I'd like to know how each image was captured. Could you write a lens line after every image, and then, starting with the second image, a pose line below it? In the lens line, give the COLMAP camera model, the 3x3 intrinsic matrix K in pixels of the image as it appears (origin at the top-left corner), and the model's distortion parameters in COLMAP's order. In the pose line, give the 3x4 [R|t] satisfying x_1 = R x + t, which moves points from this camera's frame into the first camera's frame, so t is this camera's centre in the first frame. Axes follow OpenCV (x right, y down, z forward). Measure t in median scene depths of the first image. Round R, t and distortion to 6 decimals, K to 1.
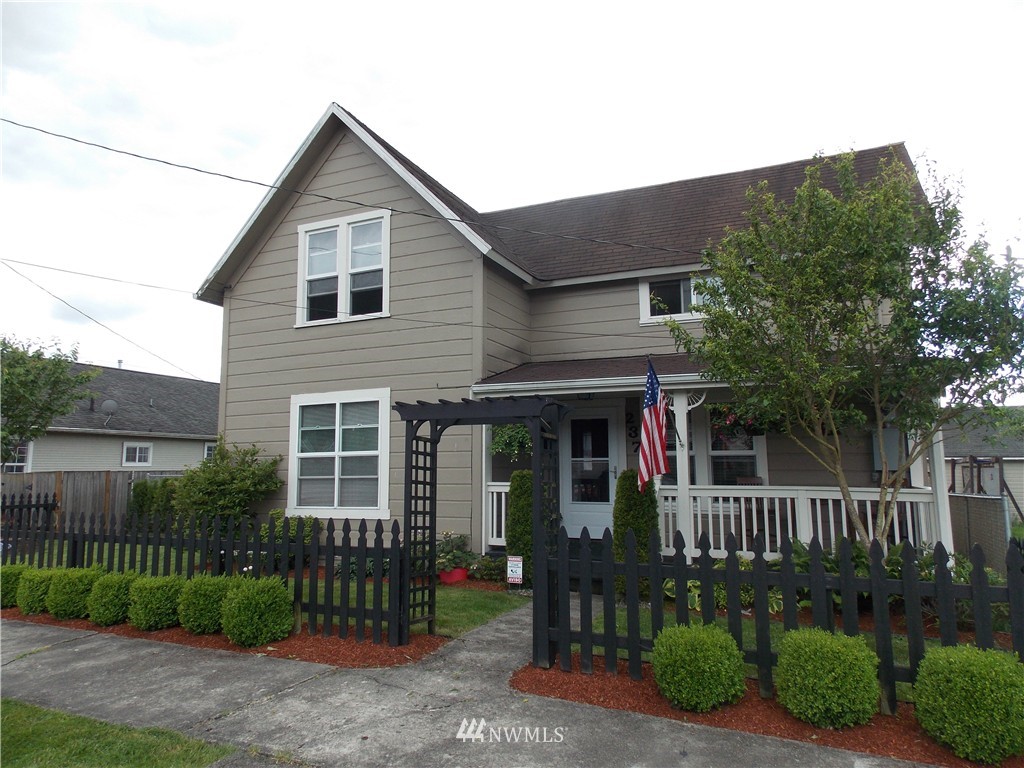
lens RADIAL K [[680.8, 0, 516.8], [0, 680.8, 379.2], [0, 0, 1]] dist [0.005451, 0.000767]
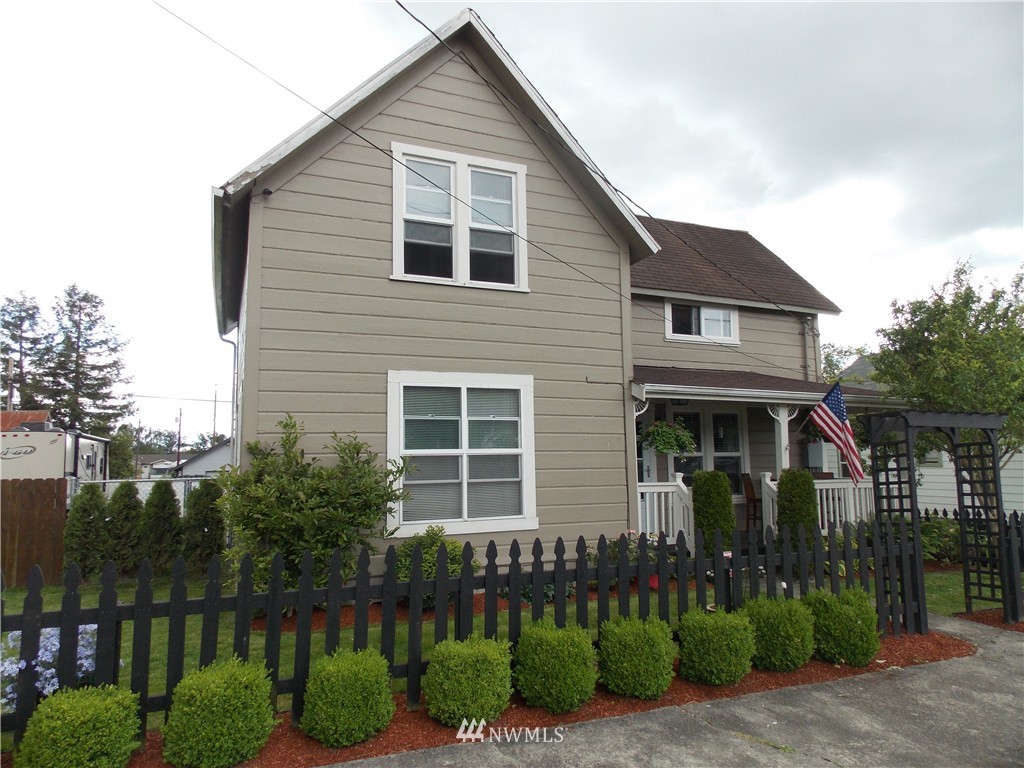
lens RADIAL K [[680.8, 0, 518.4], [0, 680.8, 377.2], [0, 0, 1]] dist [0.005451, 0.000767]
pose [[0.672933, 0.091365, 0.734039, -0.801865], [-0.091149, 0.995022, -0.040288, 0.049300], [-0.734066, -0.039795, 0.677911, 0.417596]]
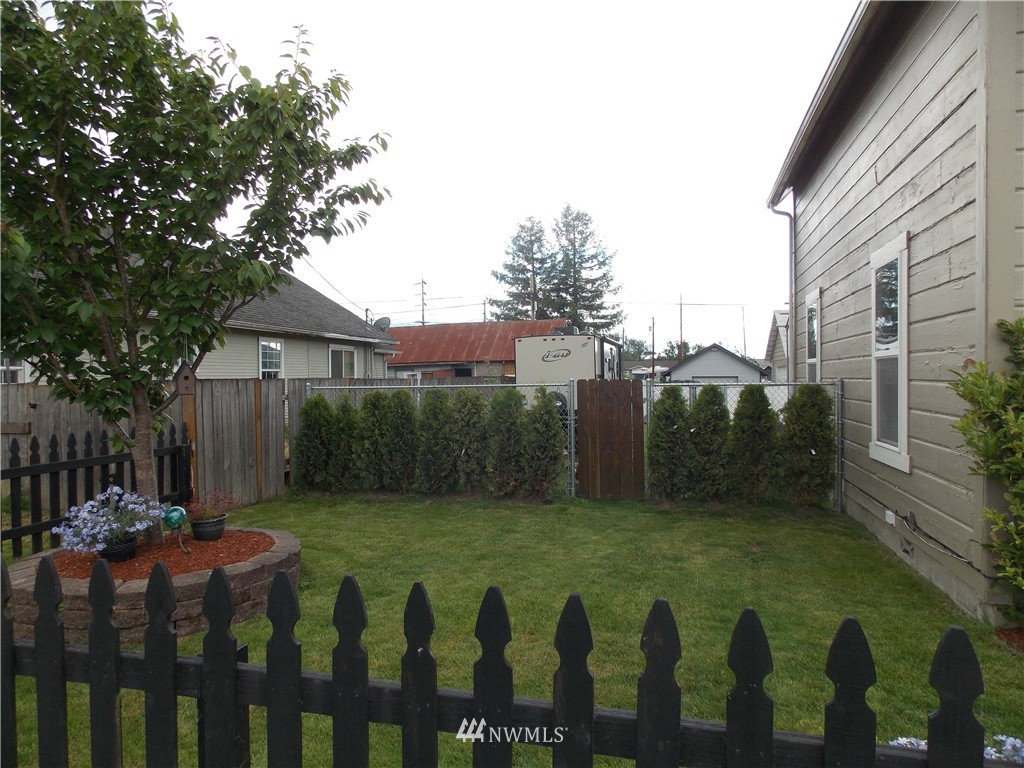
lens RADIAL K [[680.8, 0, 511.0], [0, 680.8, 387.1], [0, 0, 1]] dist [0.005451, 0.000767]
pose [[0.983513, 0.003434, 0.180805, -0.818212], [-0.030922, 0.988289, 0.149430, 0.108417], [-0.178174, -0.152557, 0.972101, 0.809346]]
